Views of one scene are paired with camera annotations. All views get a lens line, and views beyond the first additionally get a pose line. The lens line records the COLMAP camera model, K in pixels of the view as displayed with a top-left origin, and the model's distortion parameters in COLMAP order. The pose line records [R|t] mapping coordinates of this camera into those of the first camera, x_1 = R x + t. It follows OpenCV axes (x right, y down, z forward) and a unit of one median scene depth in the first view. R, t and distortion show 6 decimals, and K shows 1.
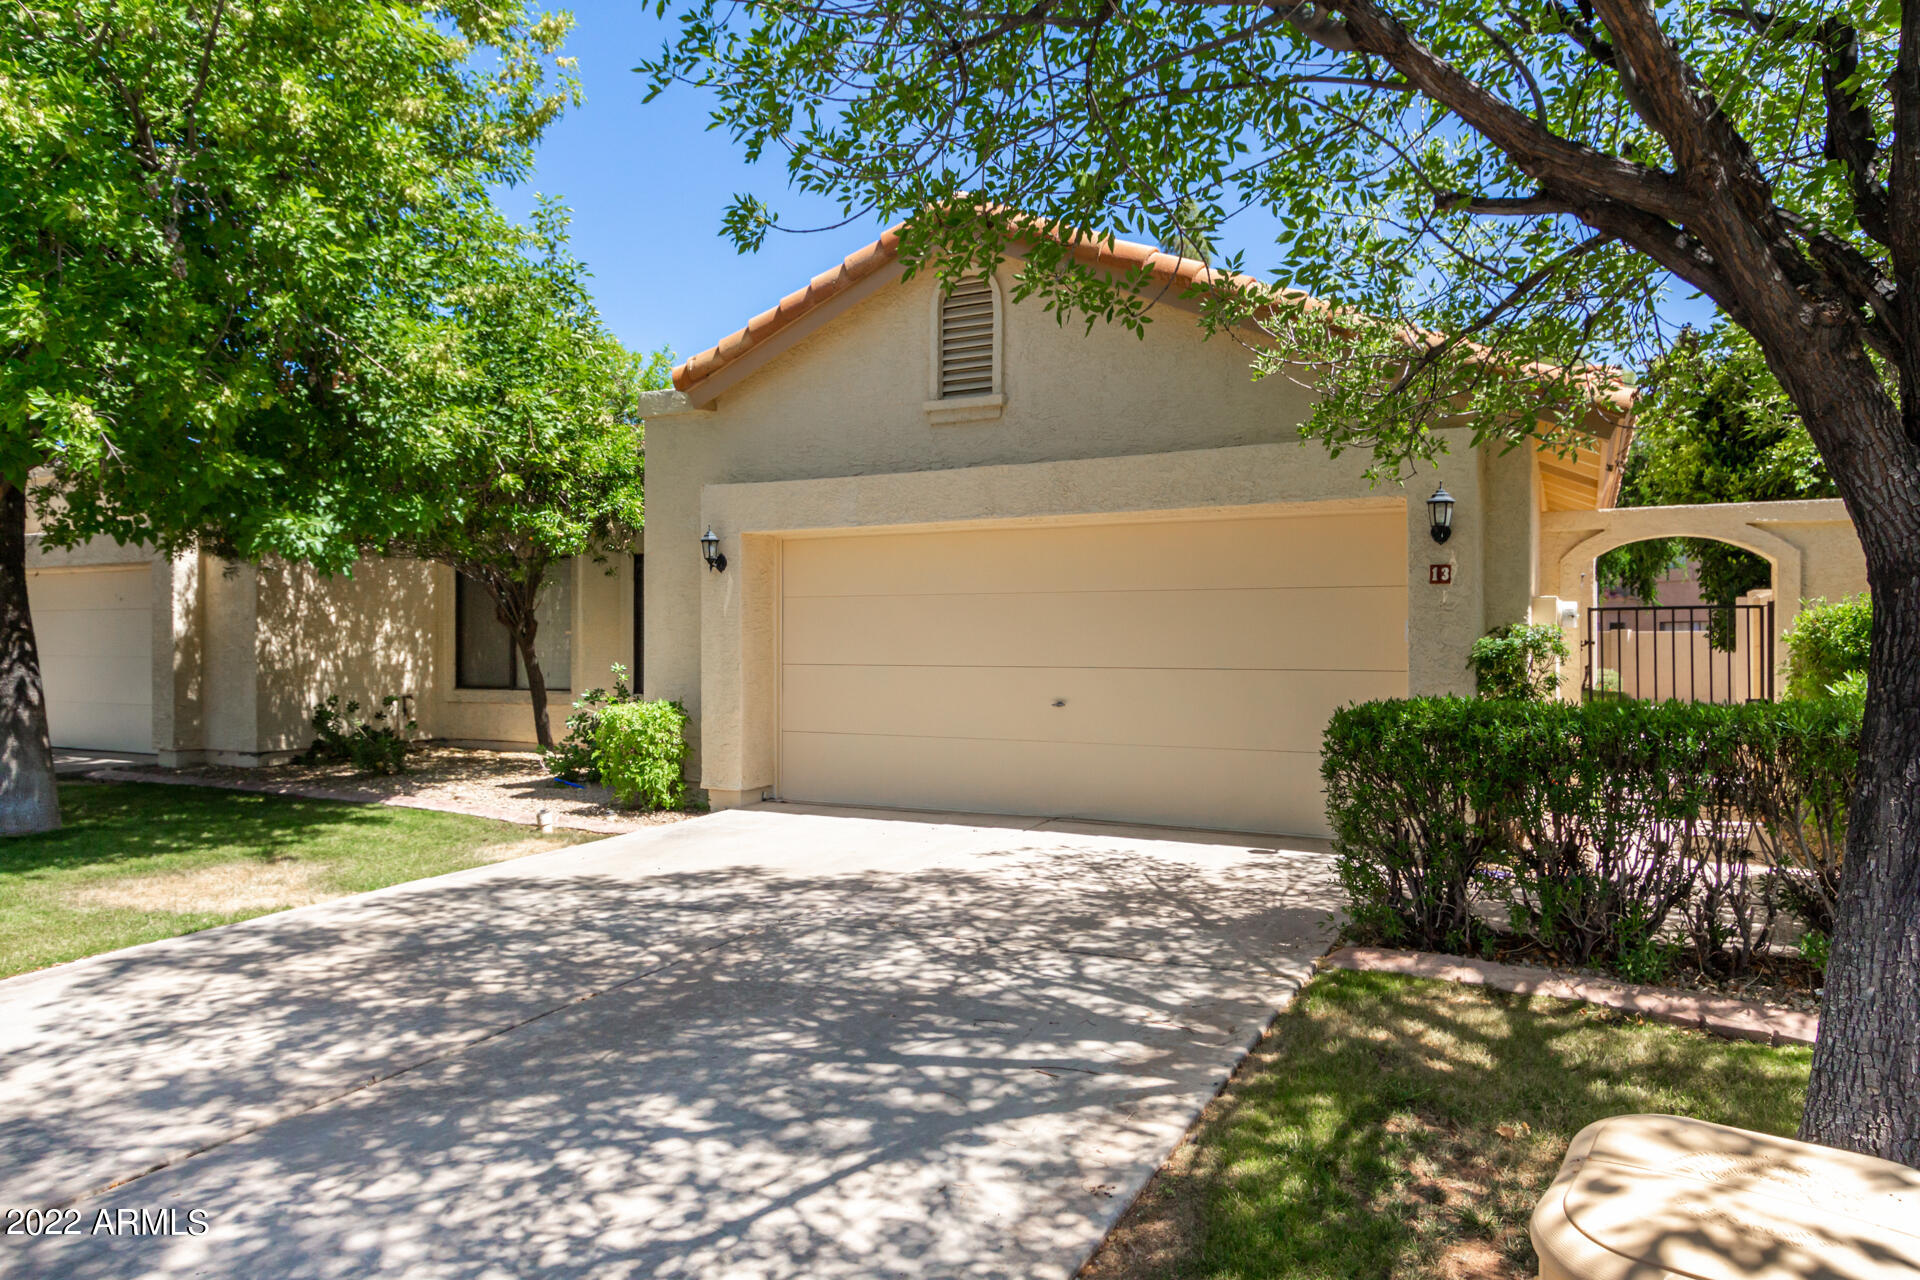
lens RADIAL K [[793.8, 0, 950.5], [0, 793.8, 634.7], [0, 0, 1]] dist [0.005654, -0.001148]
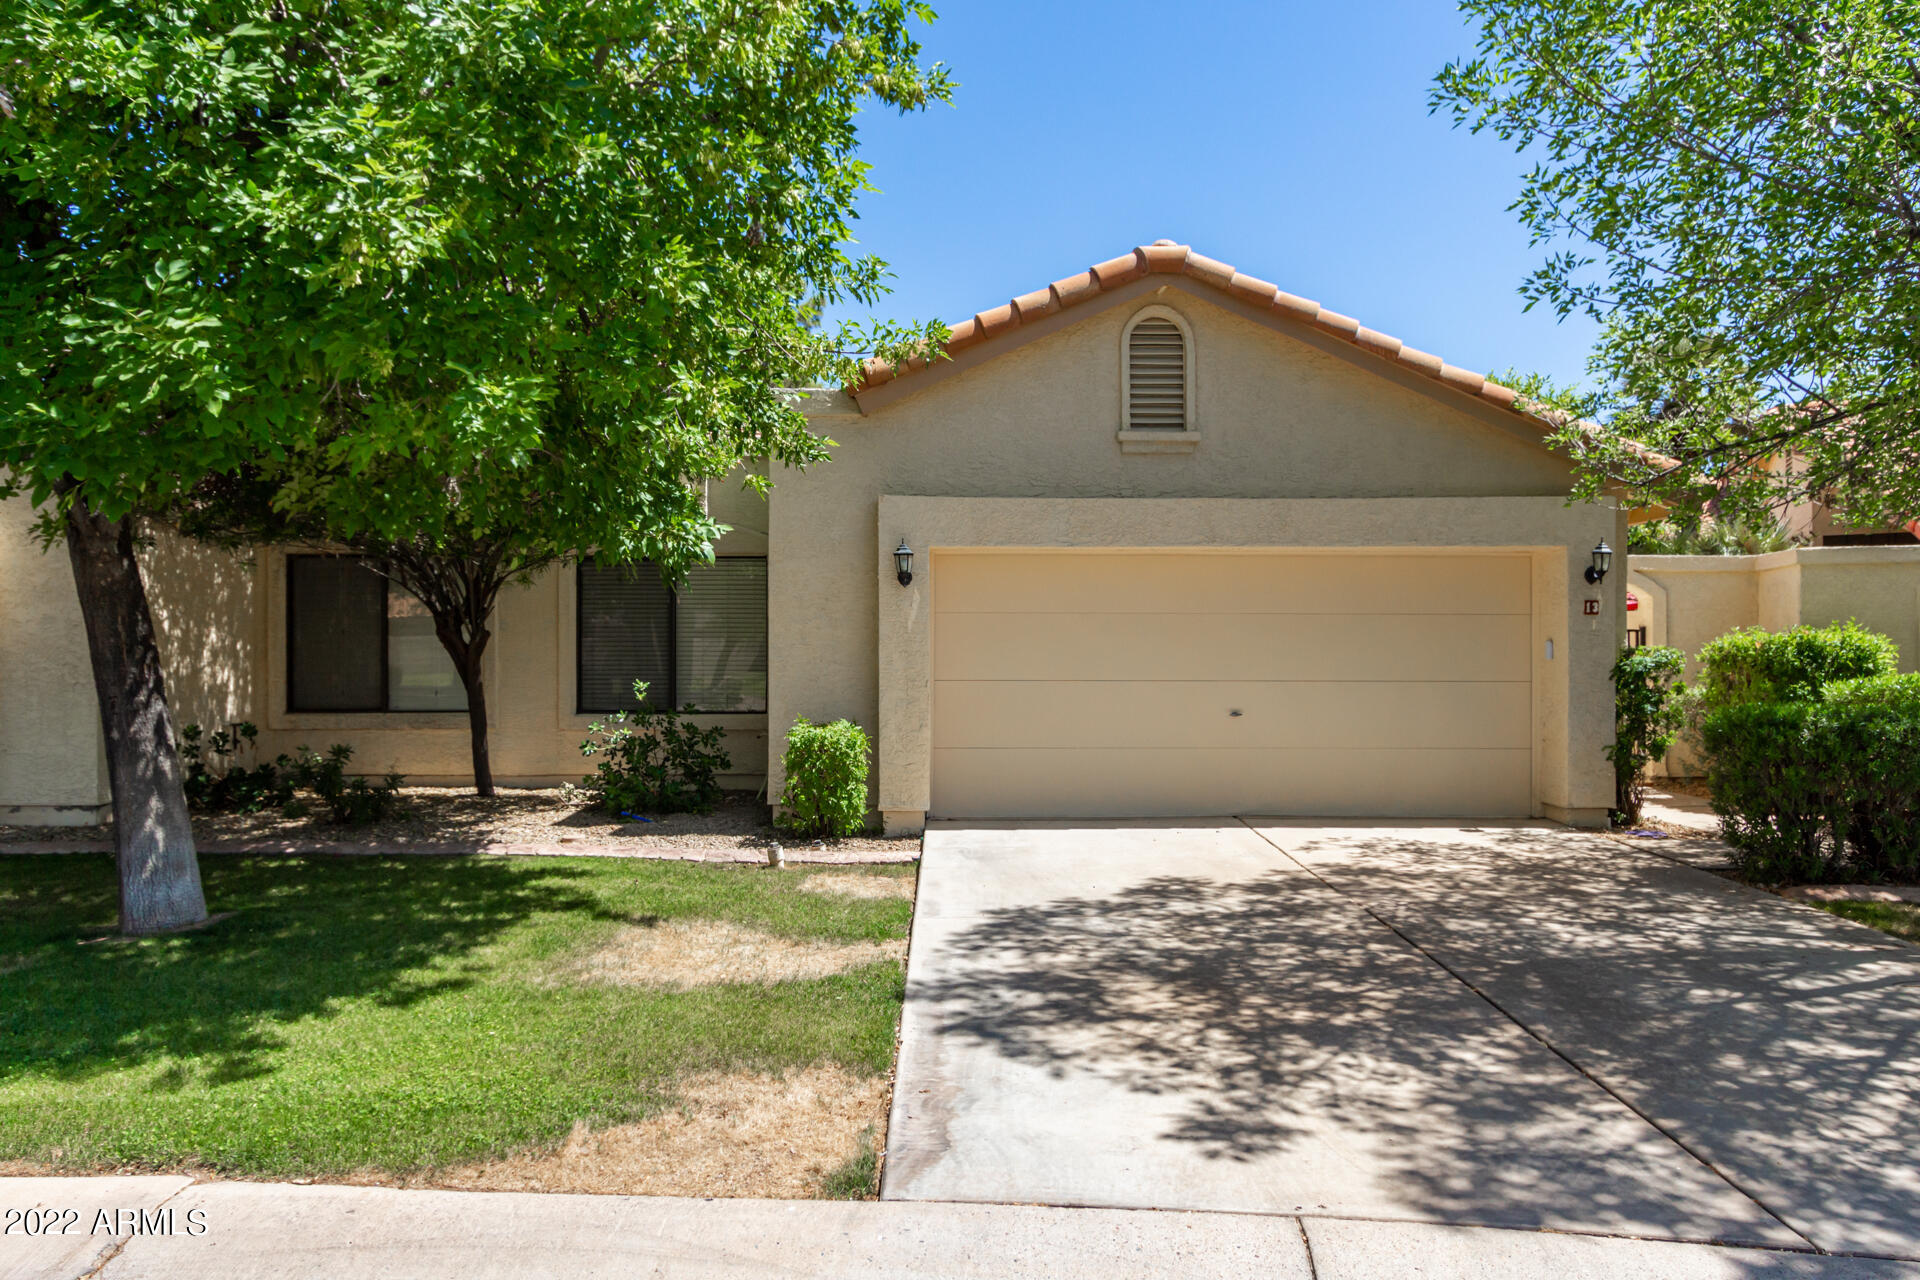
lens RADIAL K [[793.8, 0, 942.1], [0, 793.8, 644.7], [0, 0, 1]] dist [0.005654, -0.001148]
pose [[0.949260, 0.001573, 0.314488, -1.007280], [-0.002311, 0.999995, 0.001972, -0.018639], [-0.314484, -0.002599, 0.949259, 0.117742]]
